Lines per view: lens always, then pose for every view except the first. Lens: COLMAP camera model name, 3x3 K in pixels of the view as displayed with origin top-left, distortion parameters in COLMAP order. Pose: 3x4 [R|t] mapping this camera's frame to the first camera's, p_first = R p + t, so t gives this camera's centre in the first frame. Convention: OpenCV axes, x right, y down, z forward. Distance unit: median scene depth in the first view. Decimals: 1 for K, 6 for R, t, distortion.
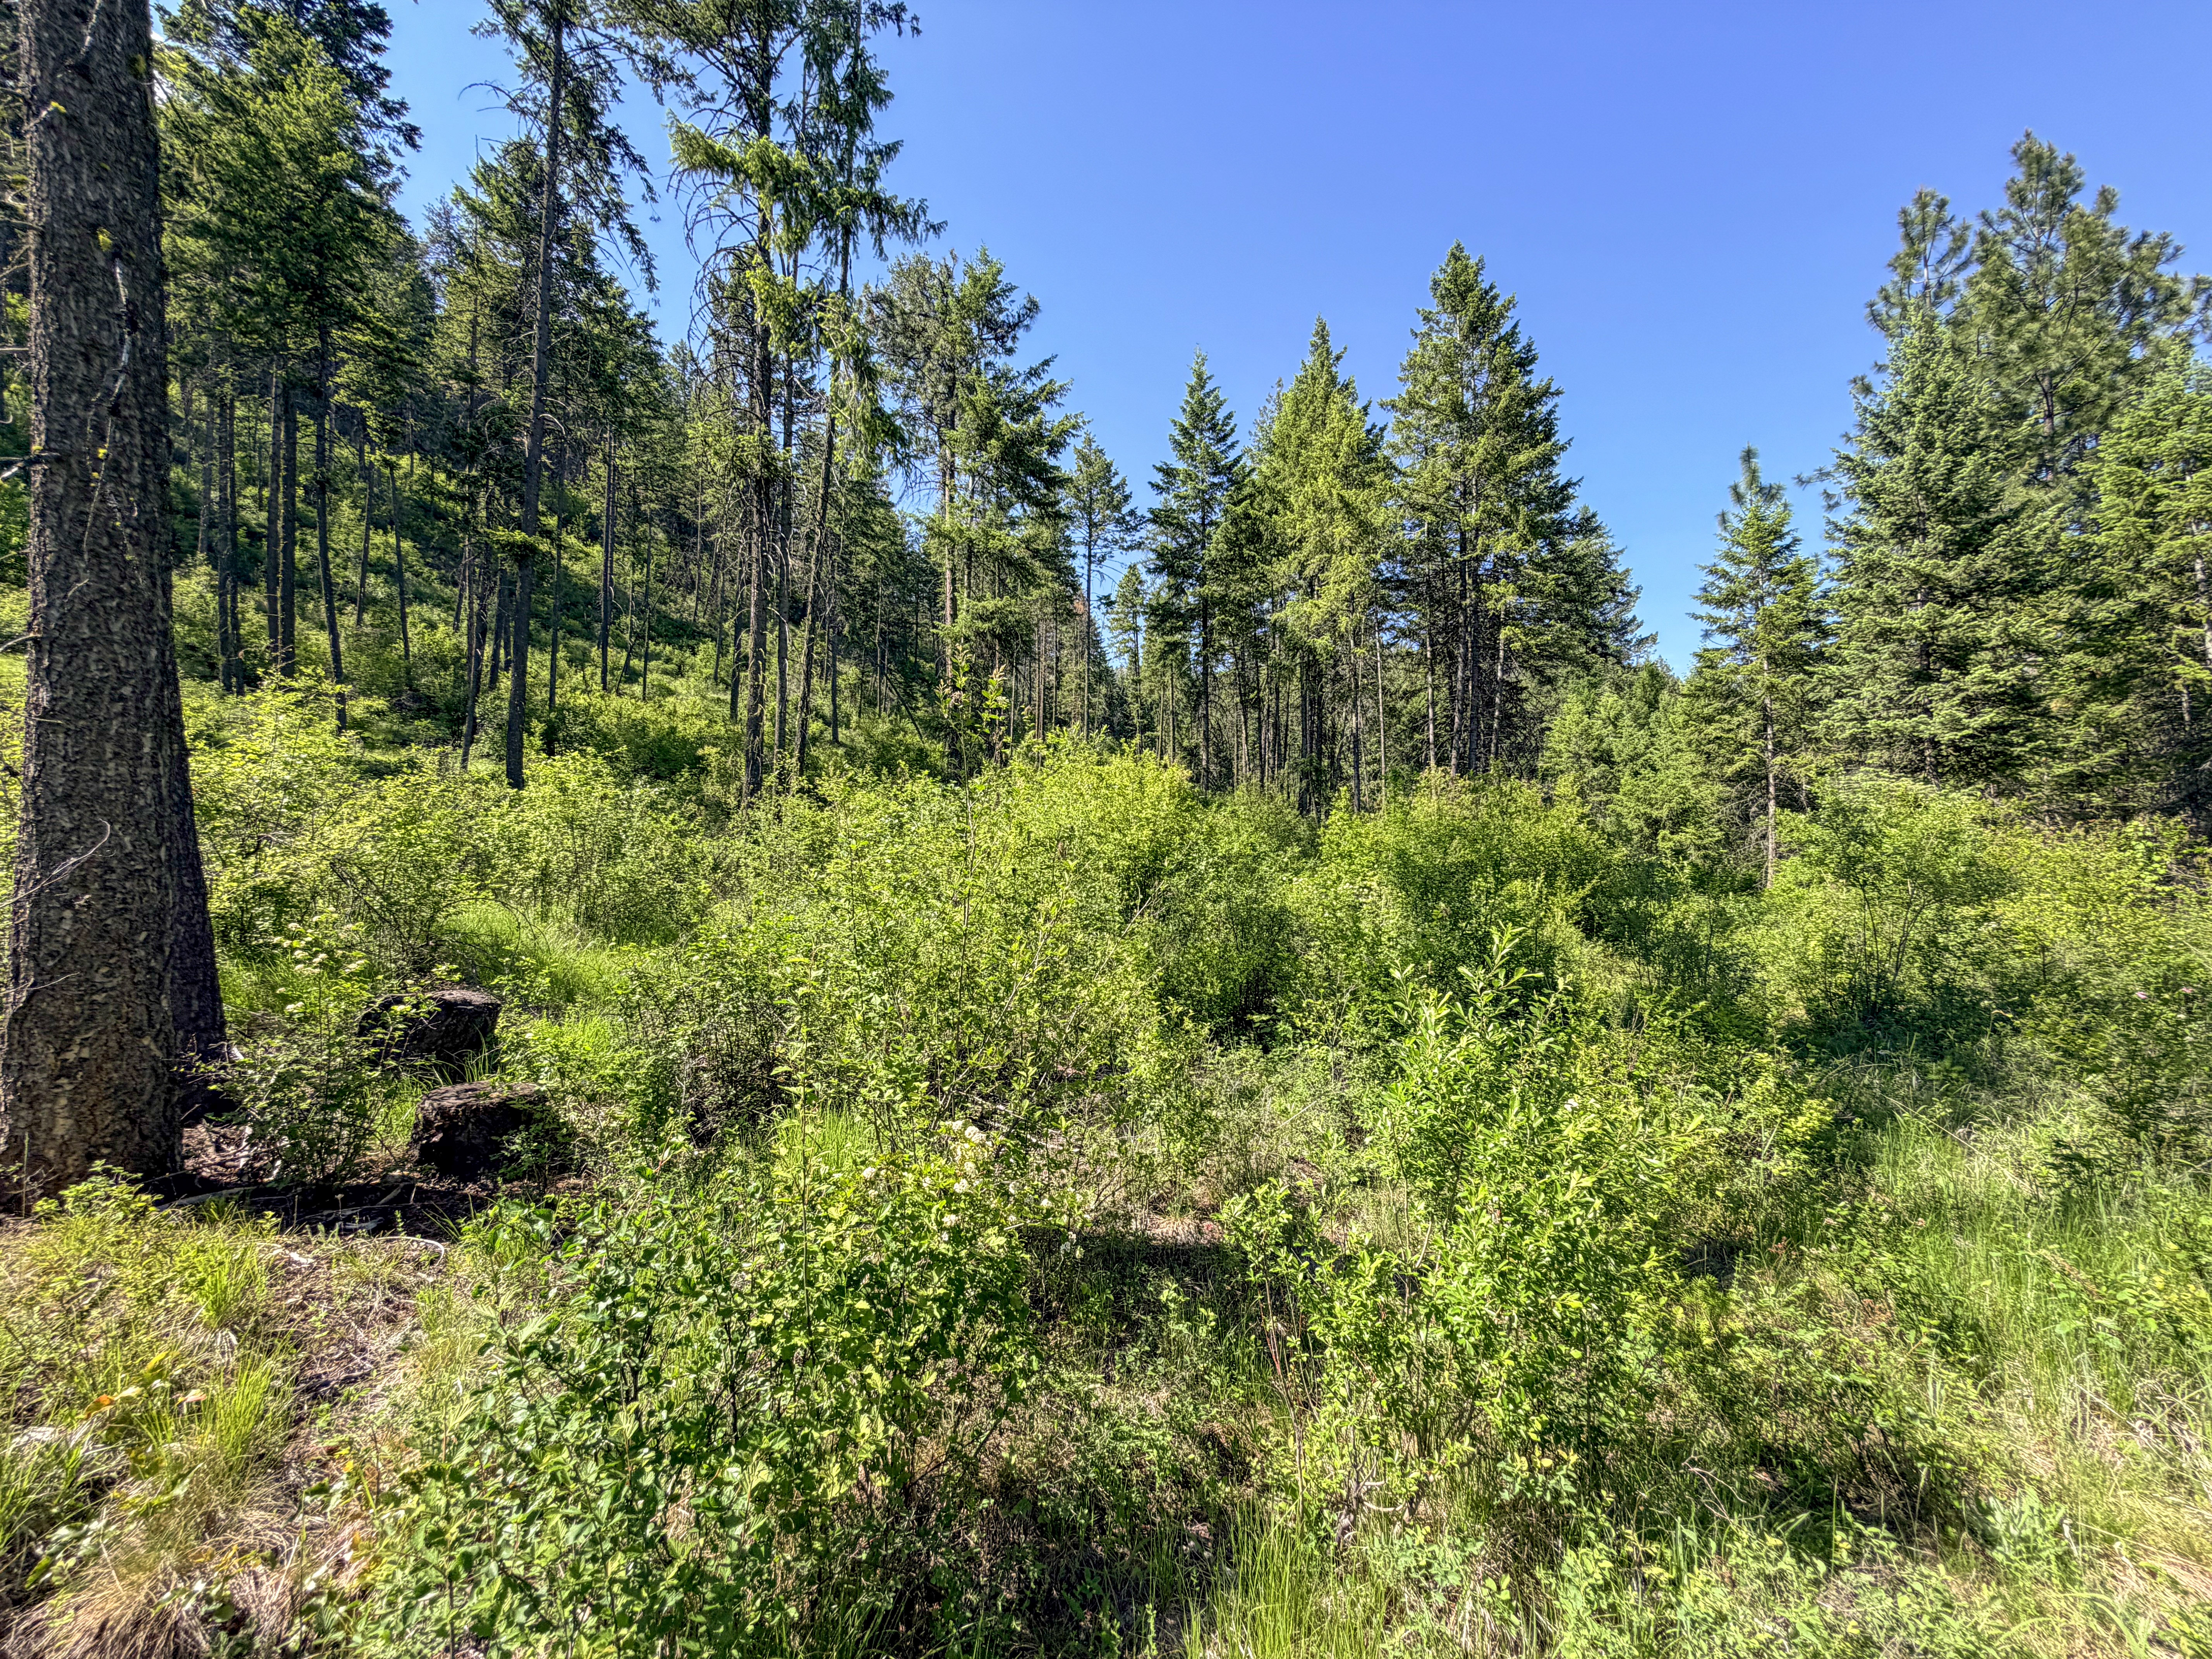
lens RADIAL K [[894.8, 0, 1109.2], [0, 894.8, 836.0], [0, 0, 1]] dist [0.001371, -0.000072]
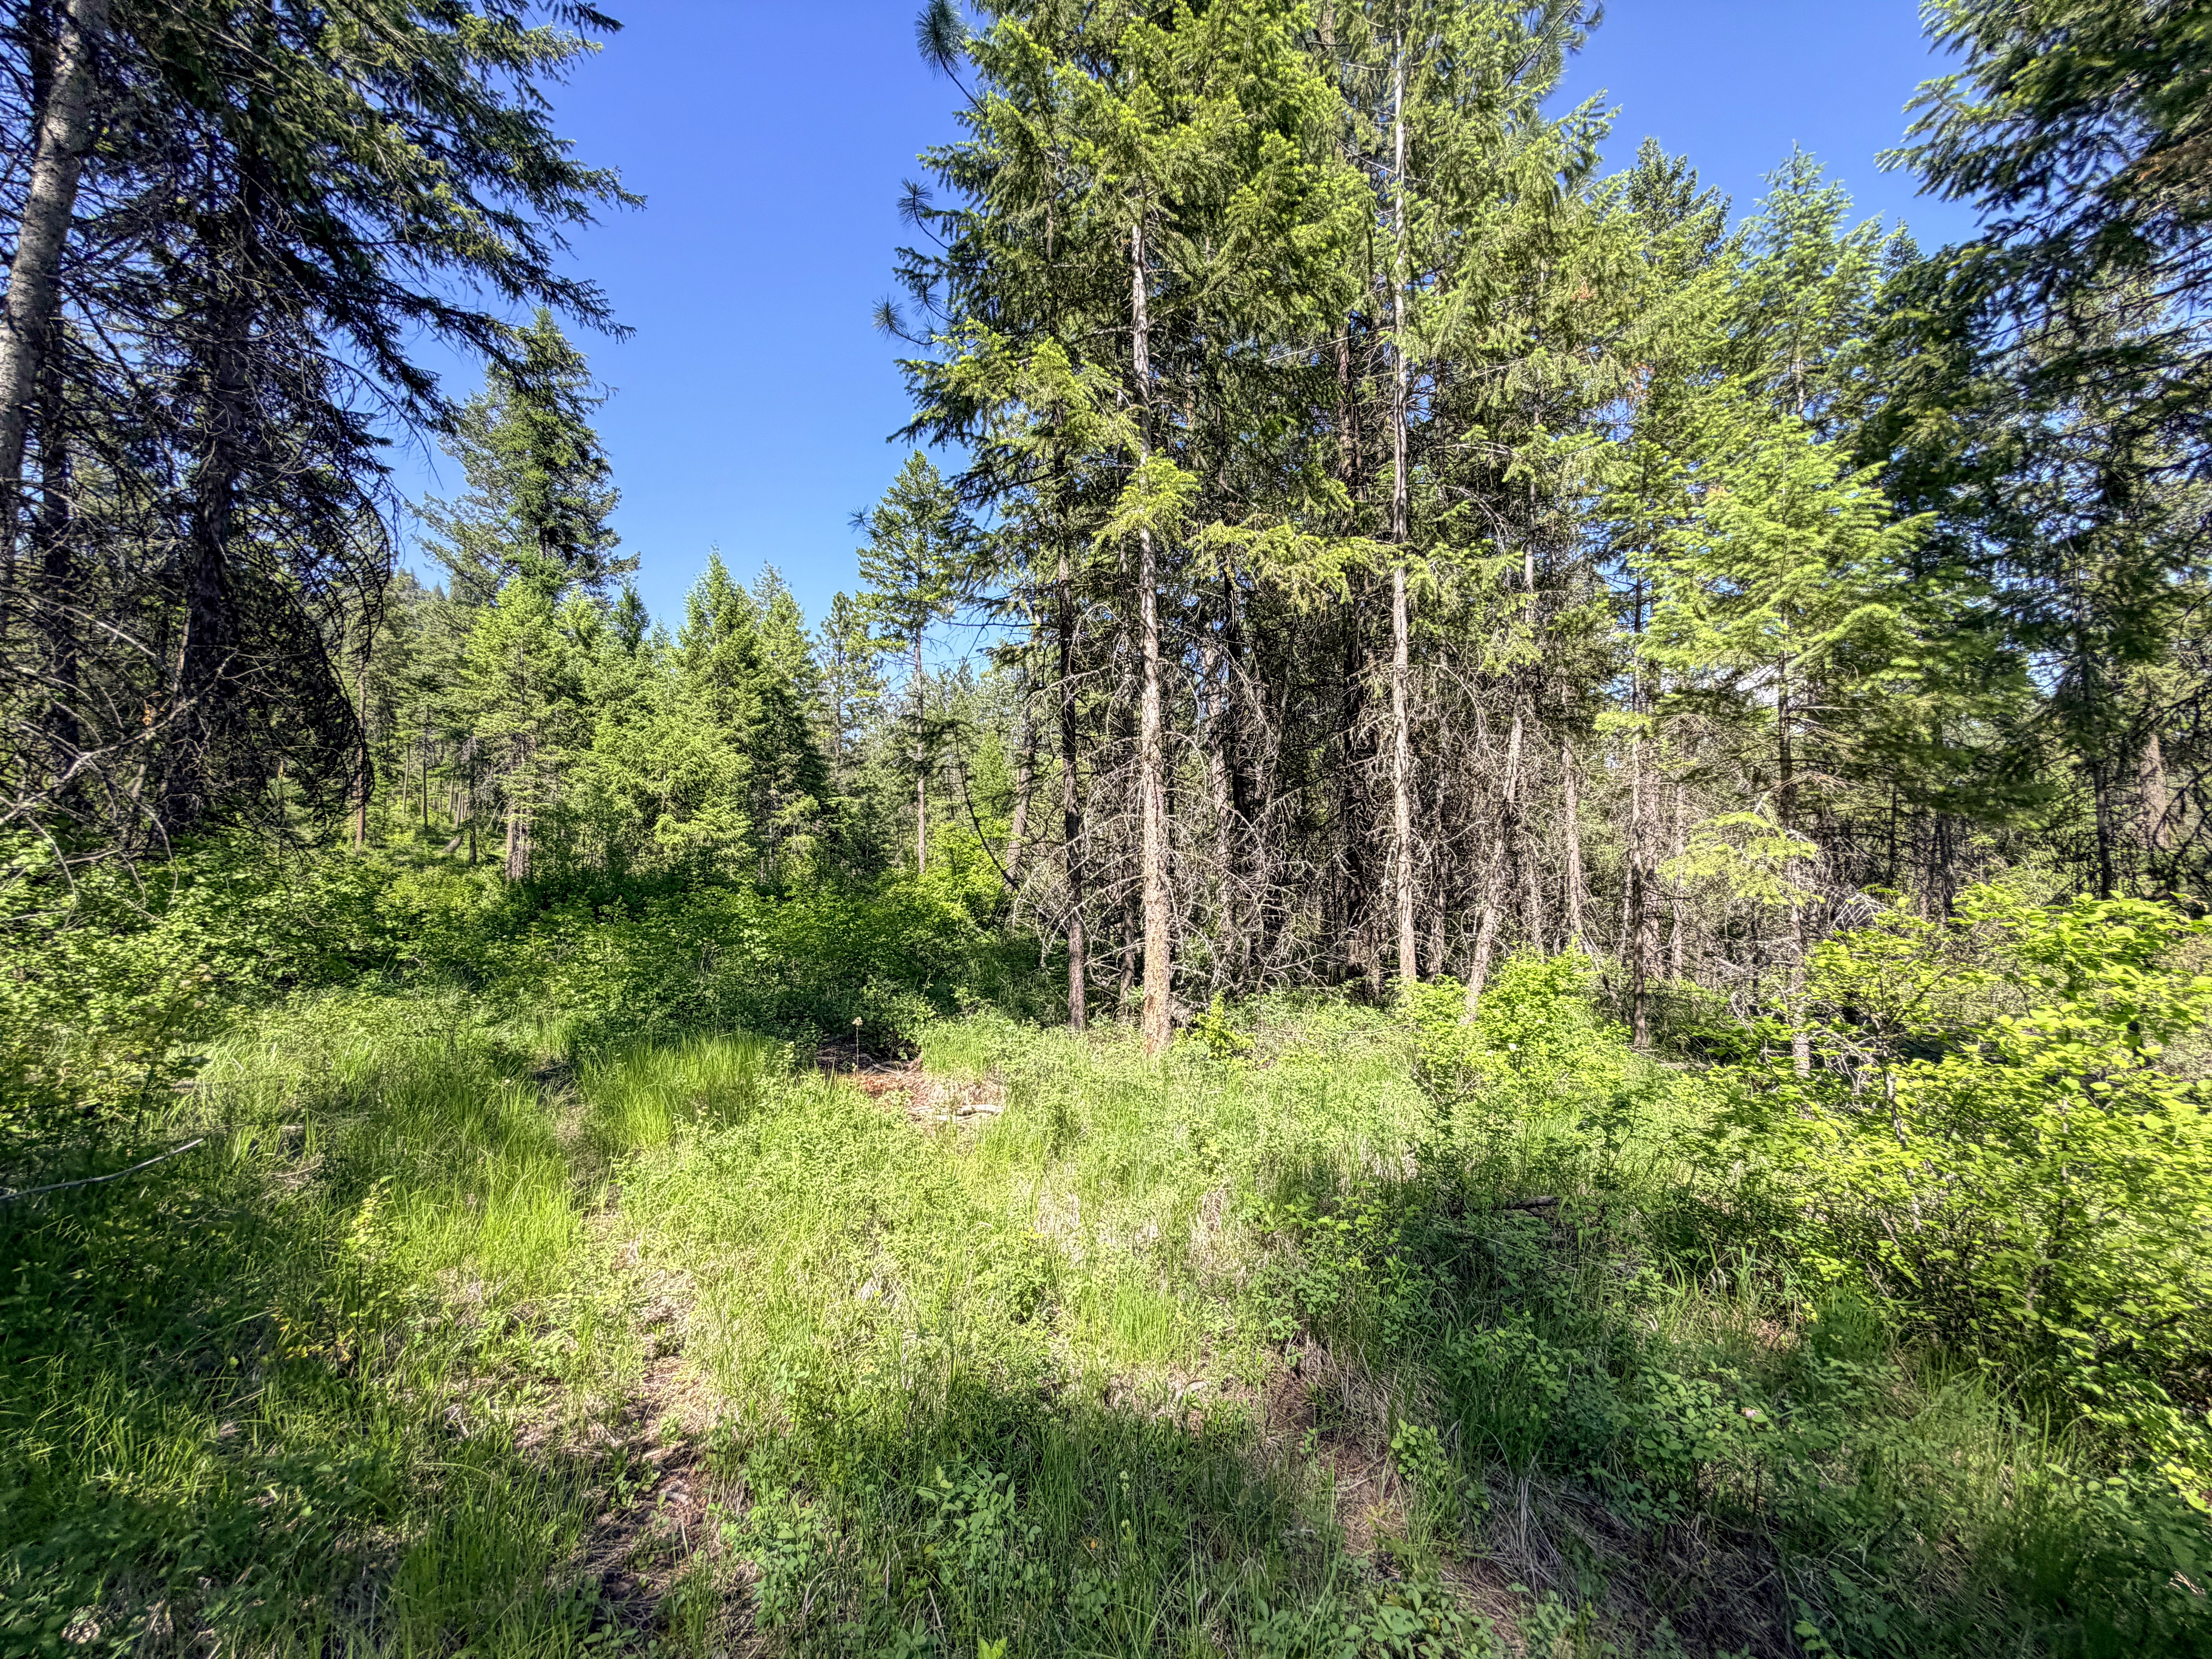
lens RADIAL K [[894.8, 0, 1111.7], [0, 894.8, 830.3], [0, 0, 1]] dist [0.001371, -0.000072]
pose [[0.490891, 0.018594, 0.871023, 0.228521], [-0.023756, 0.999686, -0.007953, 0.001445], [-0.870897, -0.016788, 0.491179, 0.416848]]
